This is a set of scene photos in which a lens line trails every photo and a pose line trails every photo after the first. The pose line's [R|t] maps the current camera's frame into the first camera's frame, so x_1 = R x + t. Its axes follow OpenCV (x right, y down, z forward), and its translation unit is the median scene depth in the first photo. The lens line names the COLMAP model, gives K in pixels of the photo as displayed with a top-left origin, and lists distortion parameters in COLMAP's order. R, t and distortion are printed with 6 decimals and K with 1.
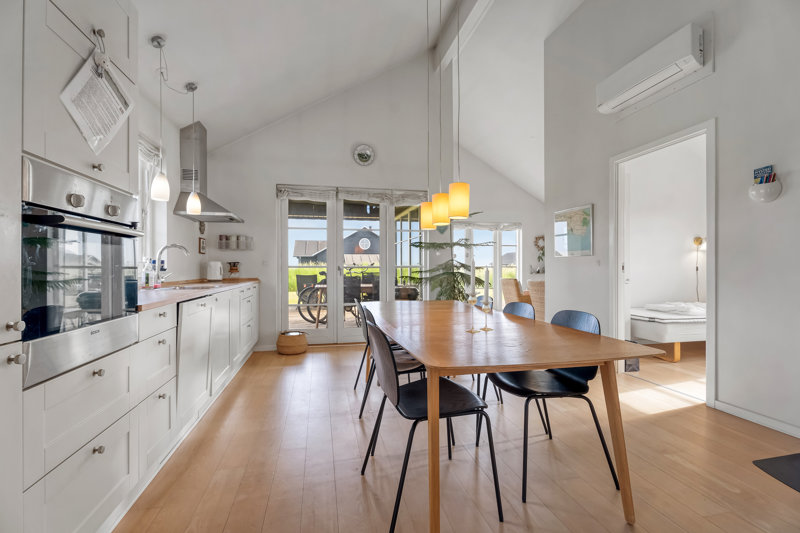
lens RADIAL K [[361.3, 0, 399.7], [0, 361.3, 264.9], [0, 0, 1]] dist [0.004694, -0.000364]
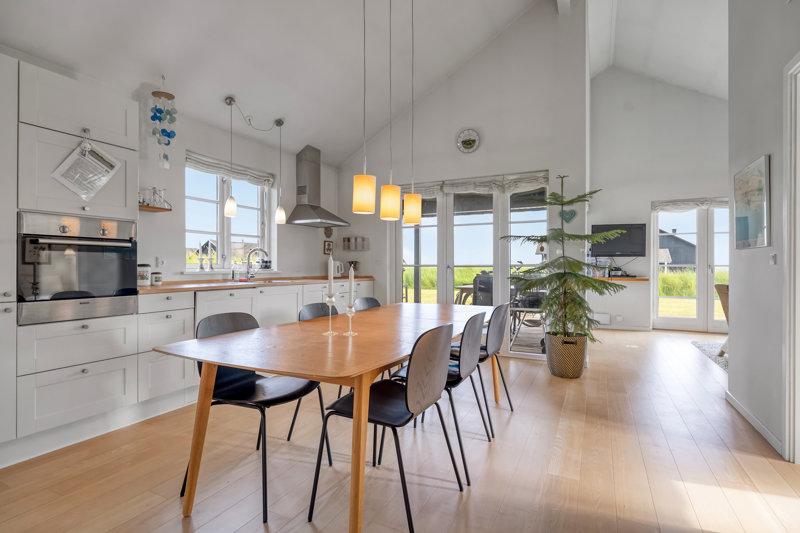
lens RADIAL K [[397.8, 0, 393.3], [0, 397.8, 264.8], [0, 0, 1]] dist [0.006762, 0.000555]
pose [[0.770512, 0.000765, -0.637425, 0.374630], [0.002241, 0.999990, 0.003909, -0.001175], [0.637421, -0.004441, 0.770503, 0.114055]]
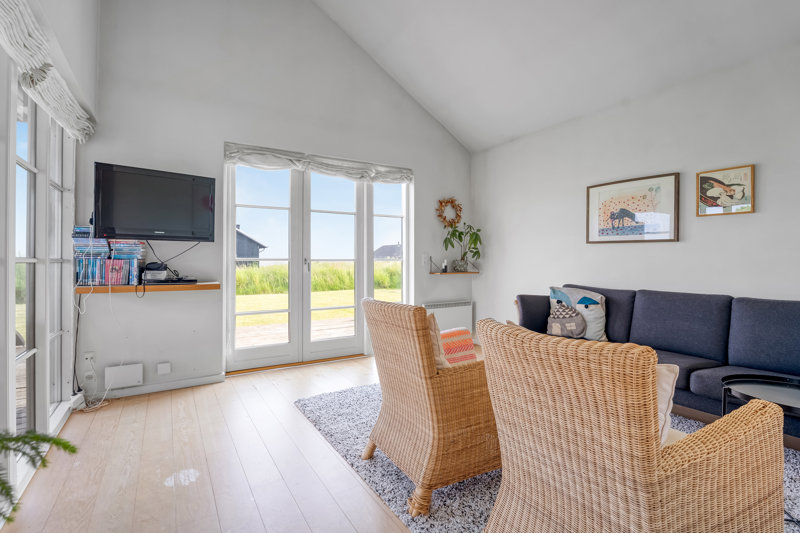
lens RADIAL K [[380.0, 0, 399.7], [0, 380.0, 259.4], [0, 0, 1]] dist [-0.004102, -0.000169]
pose [[0.944893, 0.002356, 0.327371, 0.267803], [-0.003856, 0.999985, 0.003934, 0.004953], [-0.327356, -0.004980, 0.944888, 0.911739]]
